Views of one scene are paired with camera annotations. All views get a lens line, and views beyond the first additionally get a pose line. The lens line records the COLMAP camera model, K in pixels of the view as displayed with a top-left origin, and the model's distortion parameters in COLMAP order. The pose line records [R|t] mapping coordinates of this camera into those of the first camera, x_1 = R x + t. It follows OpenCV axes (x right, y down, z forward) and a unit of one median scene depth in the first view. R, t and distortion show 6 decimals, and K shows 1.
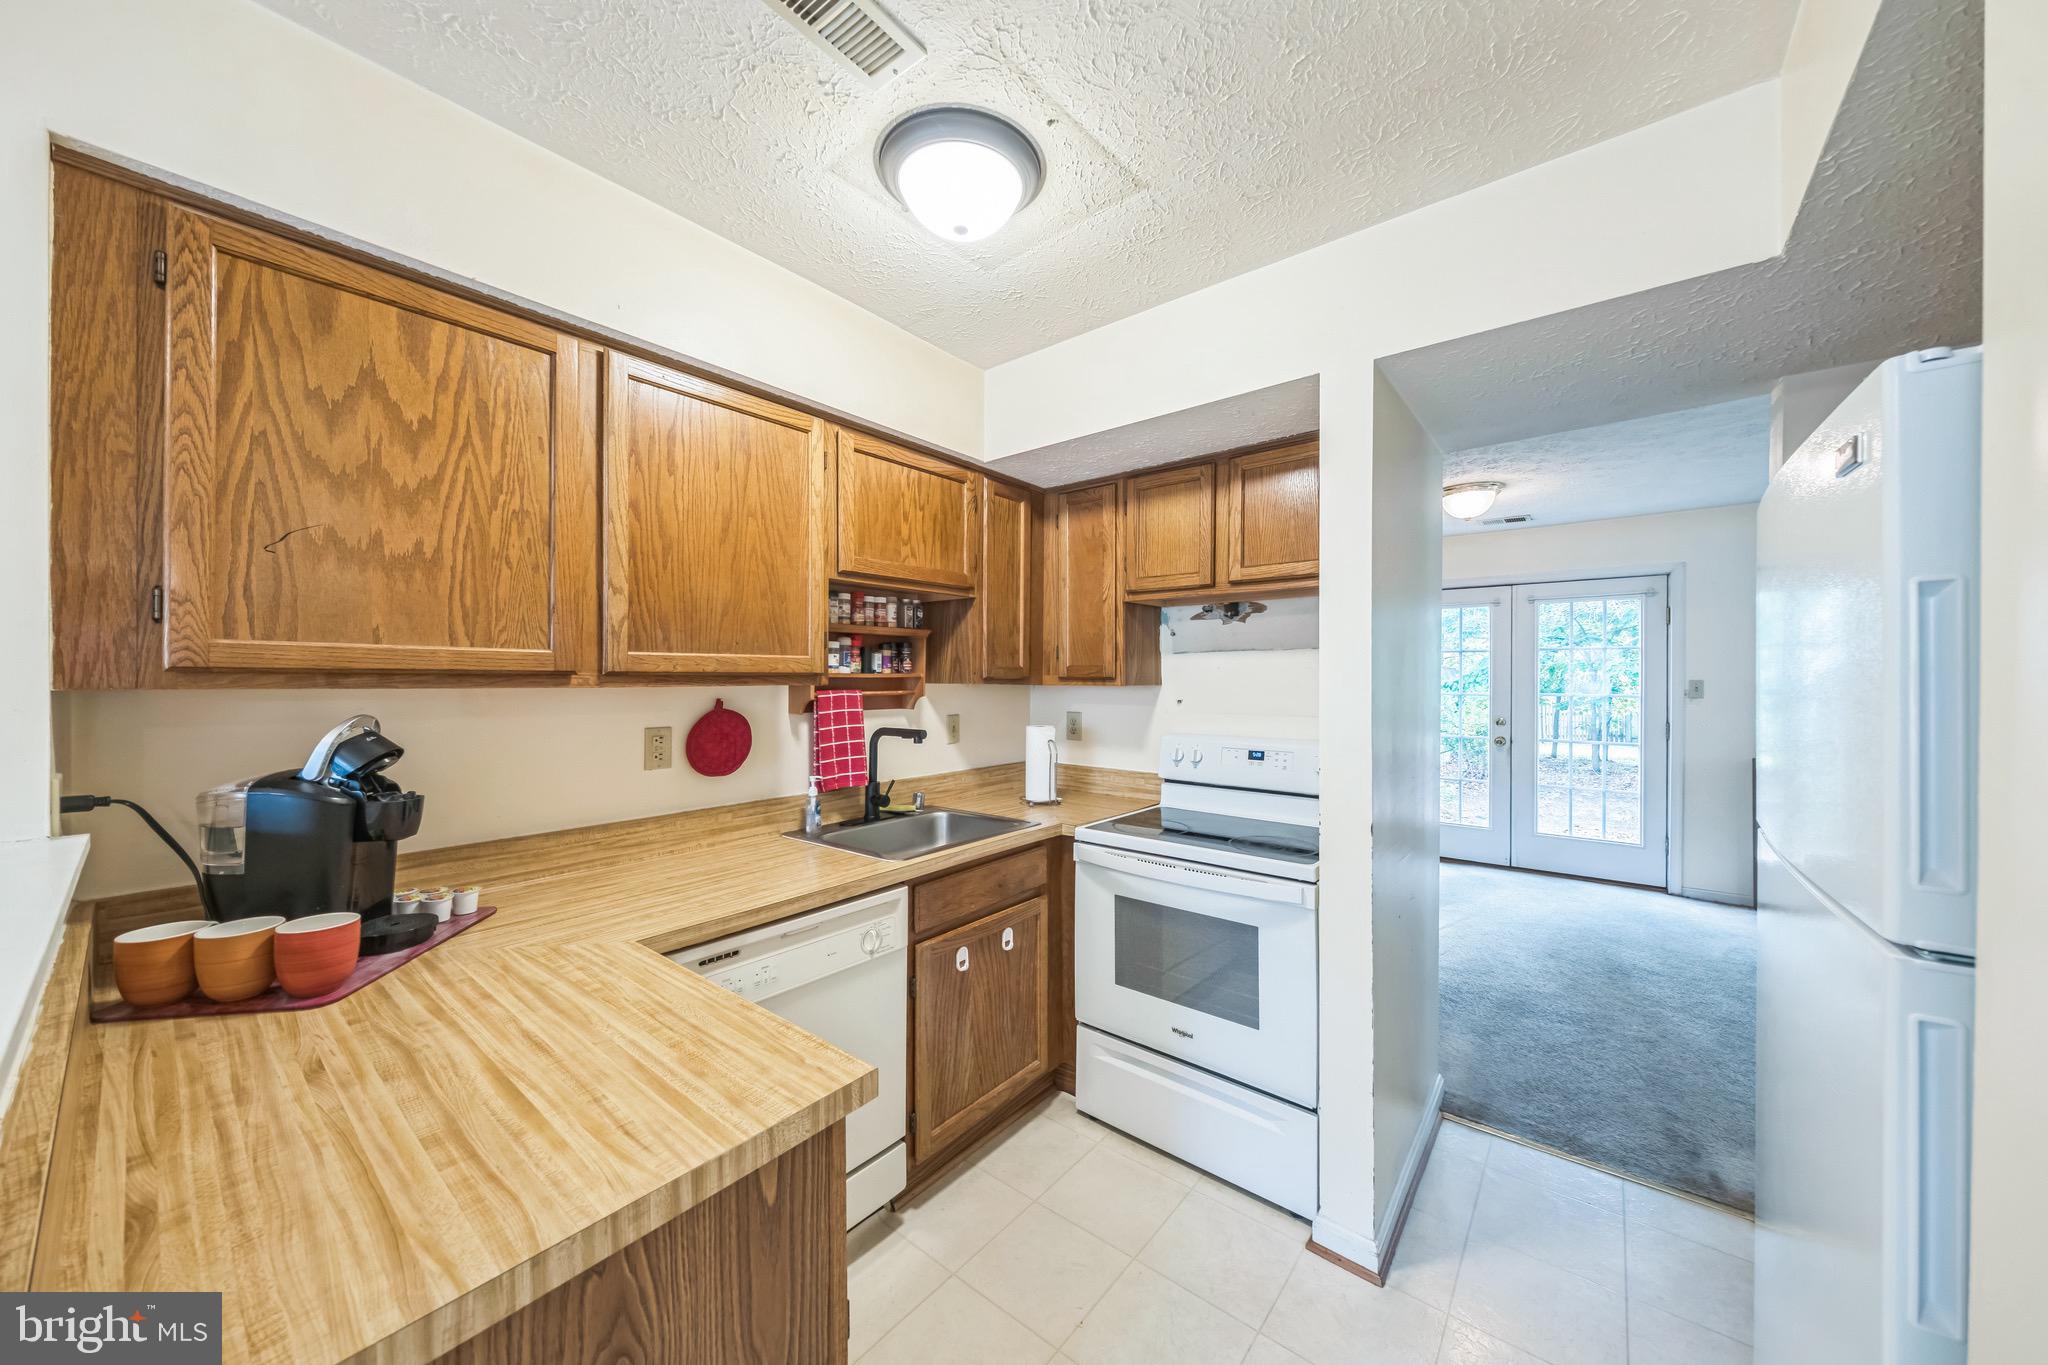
lens RADIAL K [[712.8, 0, 1025.3], [0, 712.8, 676.7], [0, 0, 1]] dist [0.015433, -0.001293]
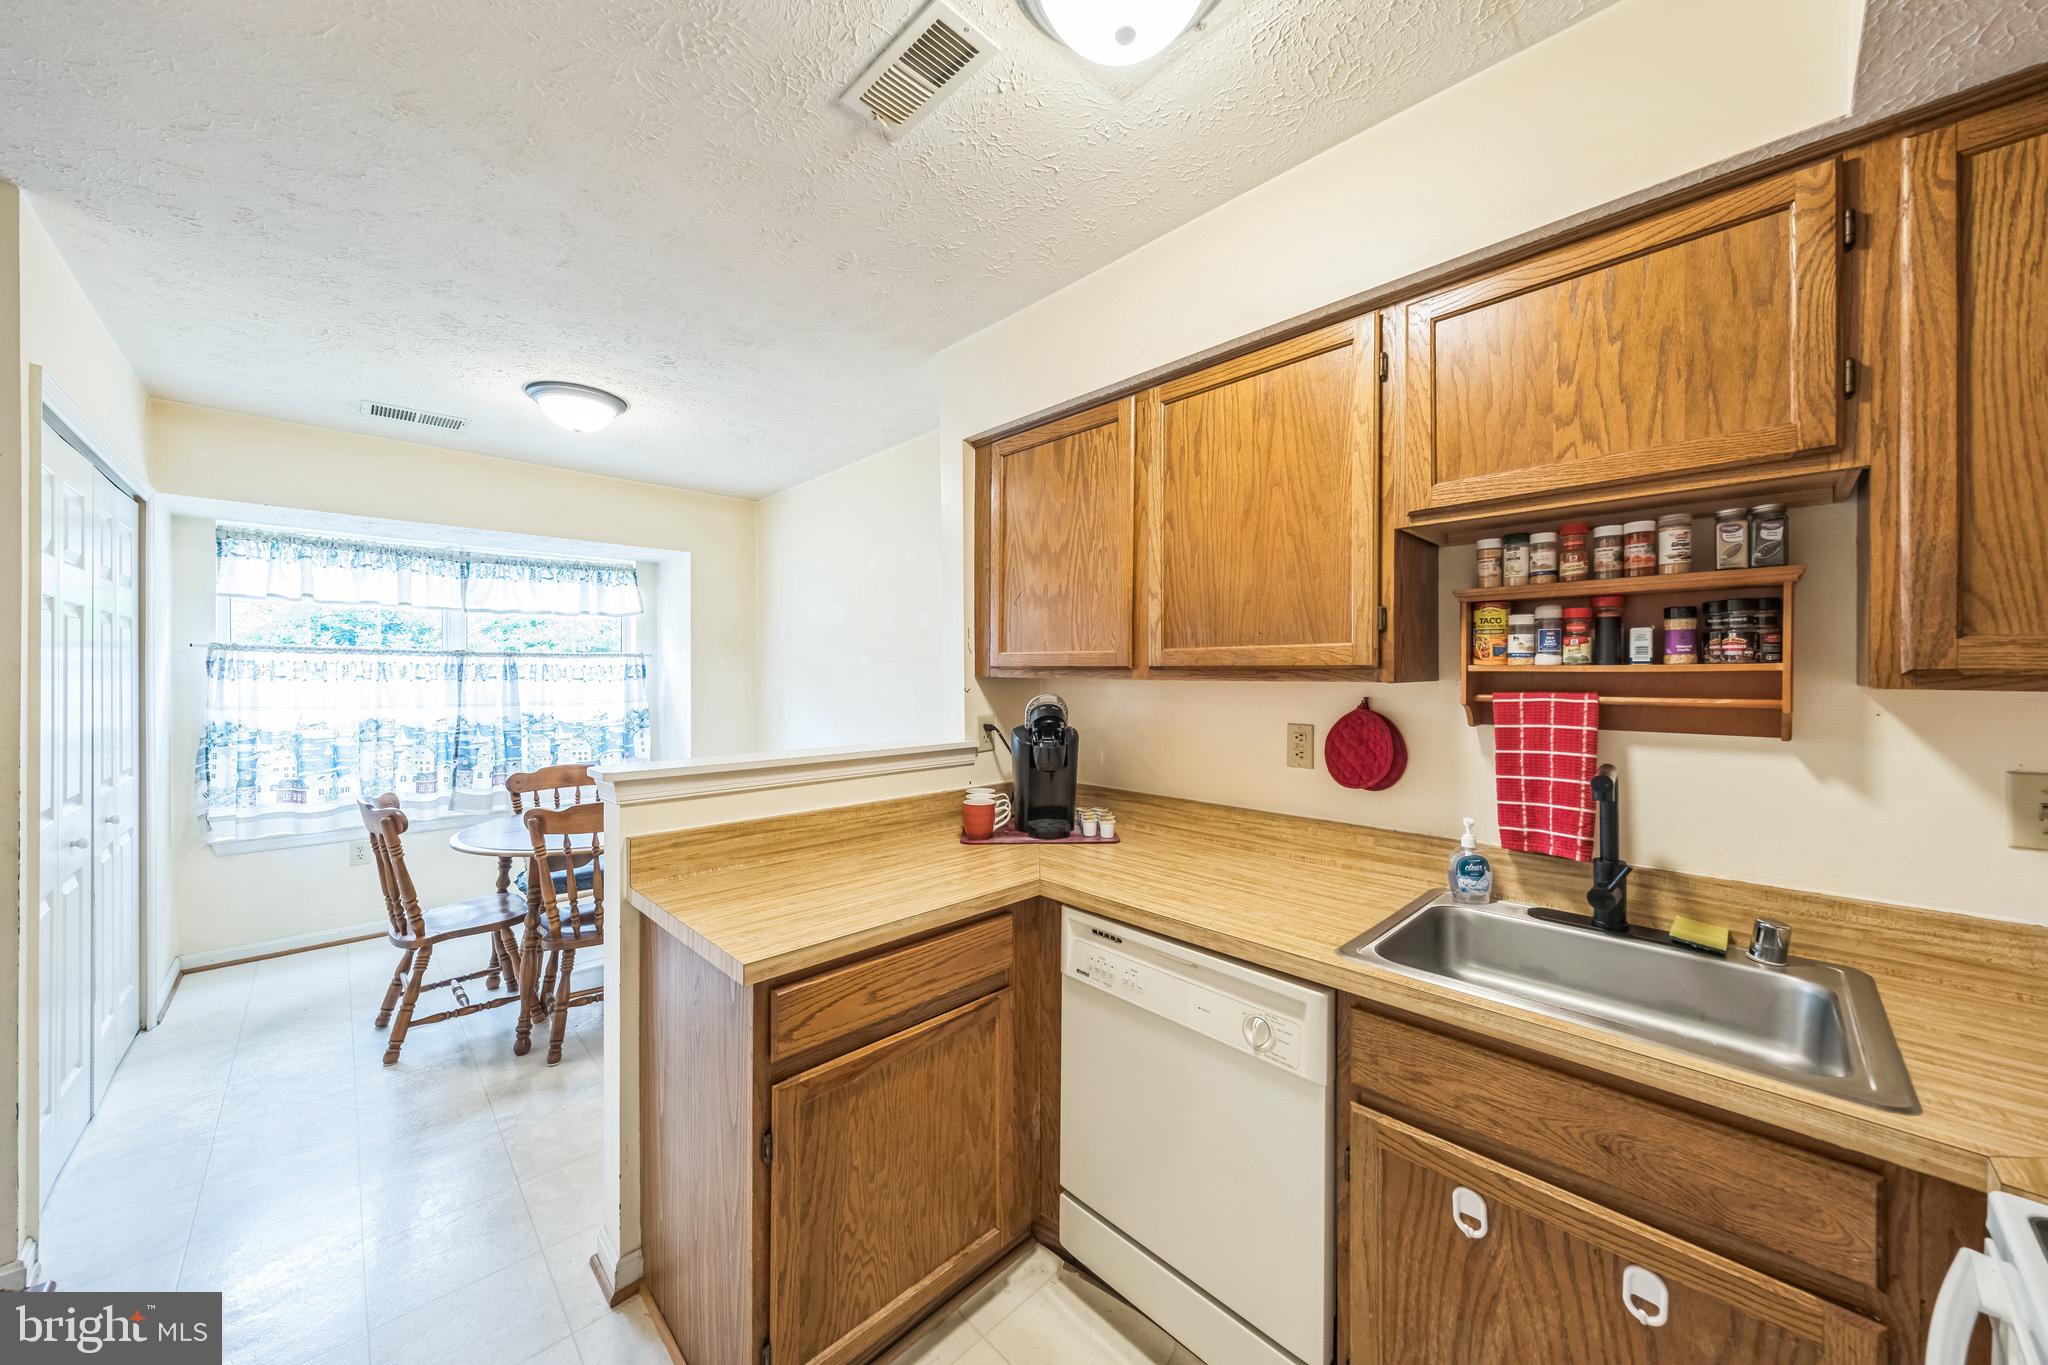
lens RADIAL K [[712.8, 0, 1038.4], [0, 712.8, 672.6], [0, 0, 1]] dist [0.015433, -0.001293]
pose [[-0.107421, 0.001692, -0.994212, 0.540990], [0.000197, 0.999999, 0.001681, 0.000900], [0.994214, -0.000016, -0.107421, 0.862507]]
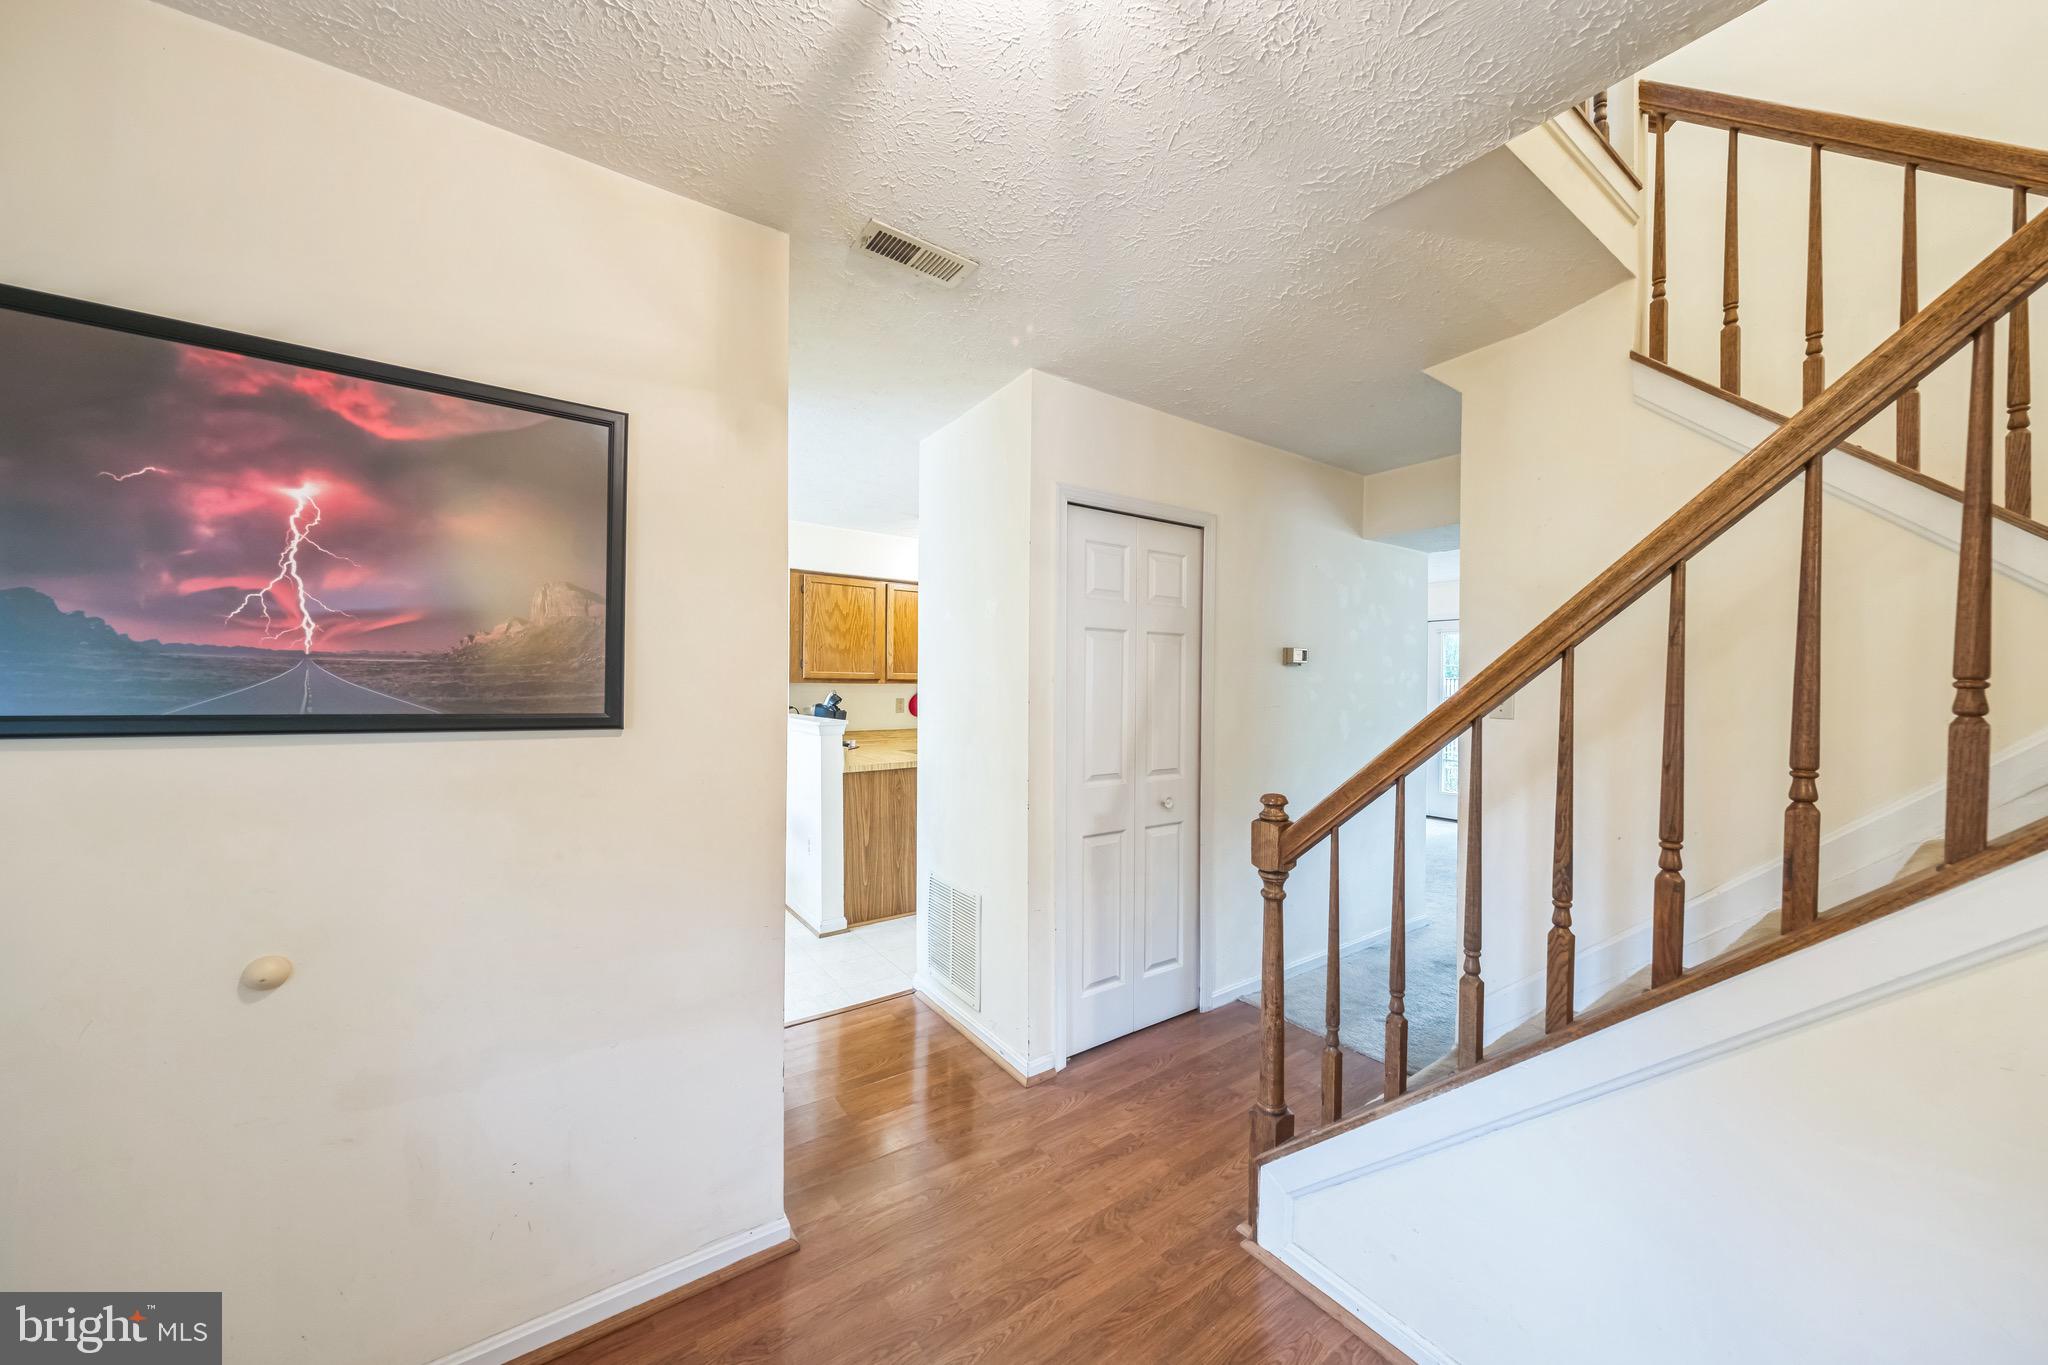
lens RADIAL K [[712.8, 0, 1030.4], [0, 712.8, 687.9], [0, 0, 1]] dist [0.015433, -0.001293]
pose [[0.960462, 0.010410, -0.278215, 0.895938], [-0.008628, 0.999934, 0.007631, 0.001609], [0.278276, -0.004929, 0.960488, -1.833473]]
